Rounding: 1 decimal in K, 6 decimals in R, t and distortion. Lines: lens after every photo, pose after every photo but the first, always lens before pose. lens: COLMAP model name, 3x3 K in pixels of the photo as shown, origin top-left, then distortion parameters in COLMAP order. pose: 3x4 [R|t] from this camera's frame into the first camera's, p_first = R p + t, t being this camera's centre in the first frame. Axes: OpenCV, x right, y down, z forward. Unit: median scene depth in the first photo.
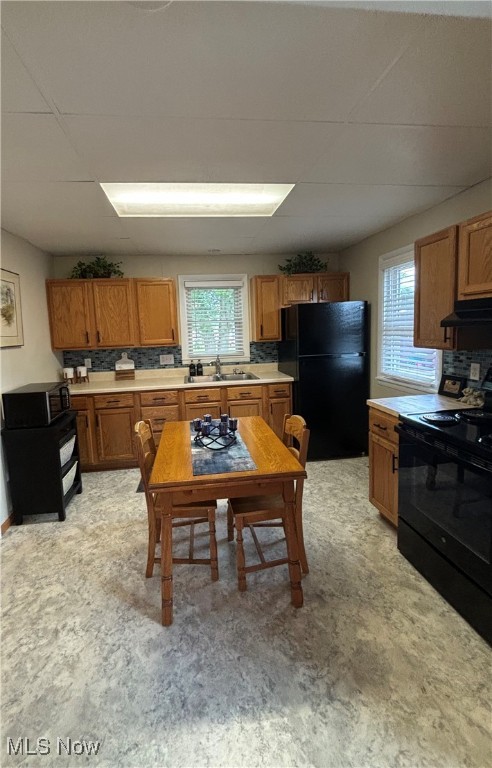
lens RADIAL K [[317.9, 0, 219.4], [0, 317.9, 360.0], [0, 0, 1]] dist [0.000893, -0.000052]
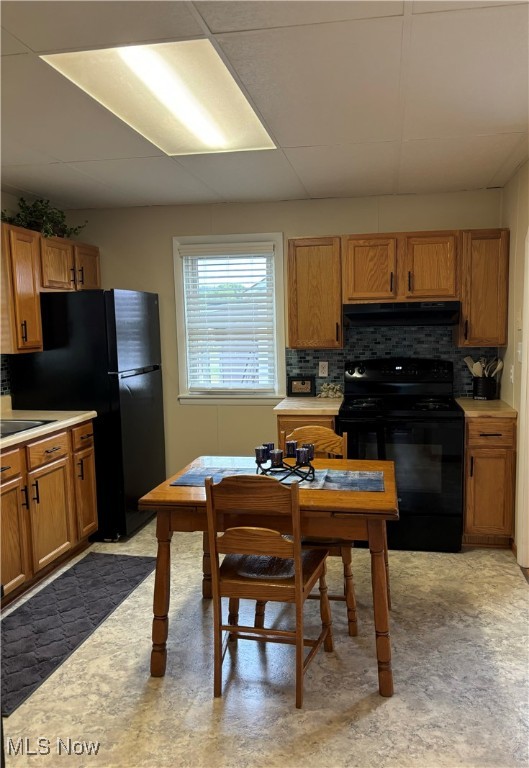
lens RADIAL K [[582.2, 0, 264.5], [0, 582.2, 384.0], [0, 0, 1]] dist [0.077932, -0.085768]
pose [[0.298944, -0.063908, 0.952128, -0.713138], [0.099876, 0.994370, 0.035385, -0.002399], [-0.949030, 0.084517, 0.303644, 0.353301]]
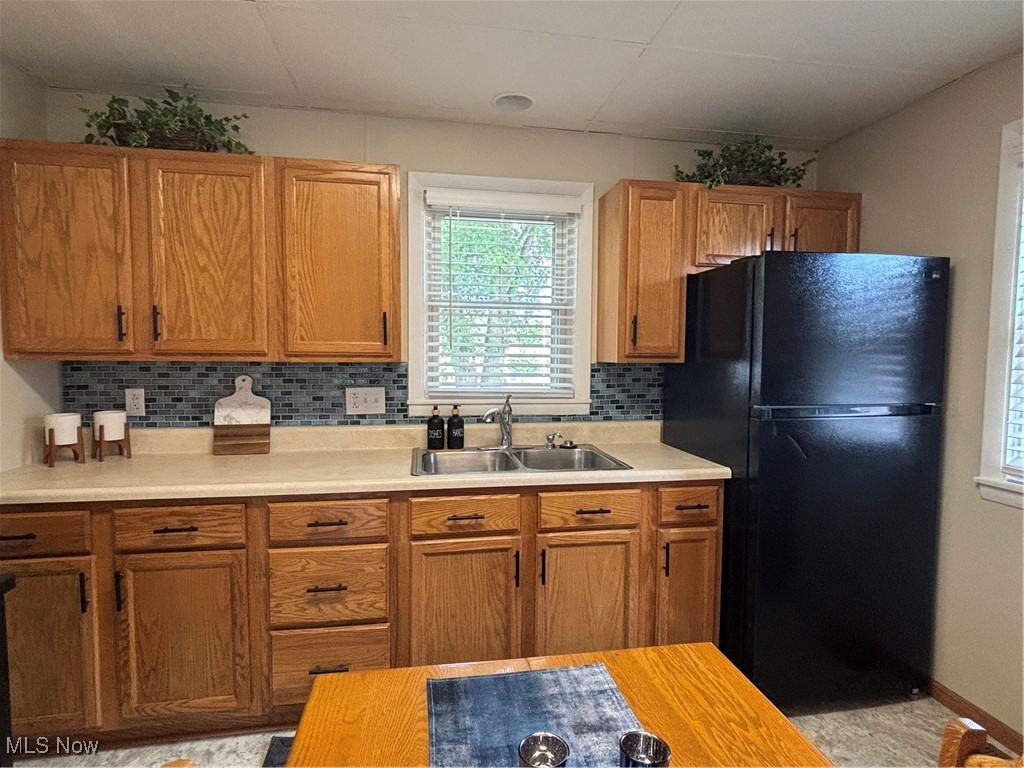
lens RADIAL K [[543.8, 0, 512.0], [0, 543.8, 384.0], [0, 0, 1]] dist [-0.002853, -0.000699]
pose [[0.996794, 0.043866, 0.066915, -0.046783], [-0.041148, 0.998292, -0.041476, -0.001785], [-0.068620, 0.038589, 0.996896, 0.416923]]
